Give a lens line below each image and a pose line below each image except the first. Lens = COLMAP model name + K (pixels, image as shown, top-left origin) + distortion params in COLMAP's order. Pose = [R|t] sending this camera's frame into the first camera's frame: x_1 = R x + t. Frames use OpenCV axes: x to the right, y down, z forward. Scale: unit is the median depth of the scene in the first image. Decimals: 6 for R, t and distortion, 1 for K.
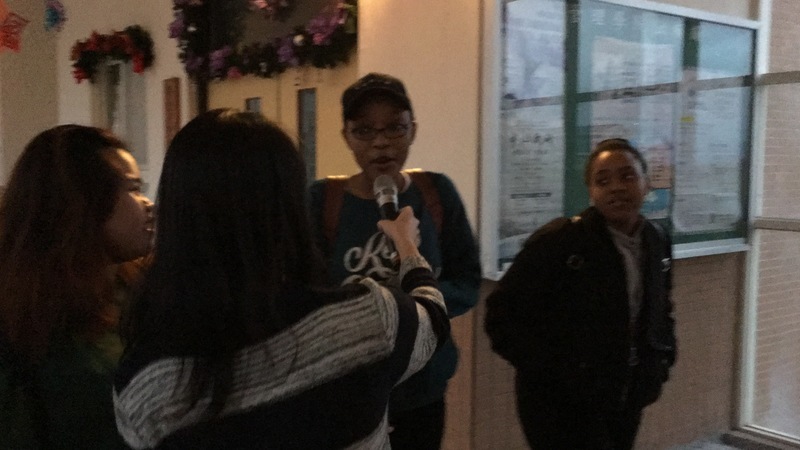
lens RADIAL K [[805.9, 0, 400.9], [0, 805.9, 241.4], [0, 0, 1]] dist [0.048189, -0.008872]
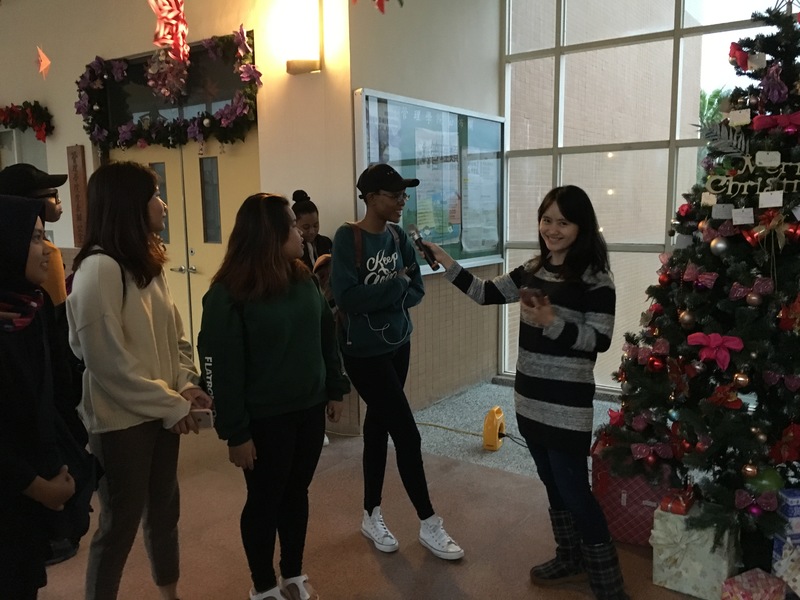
lens RADIAL K [[662.9, 0, 400.0], [0, 662.9, 300.0], [0, 0, 1]] dist [0.054573, -0.097038]
pose [[0.953717, -0.057477, 0.295162, -0.157054], [0.044390, 0.997719, 0.050856, 0.009950], [-0.297412, -0.035400, 0.954093, -0.188153]]
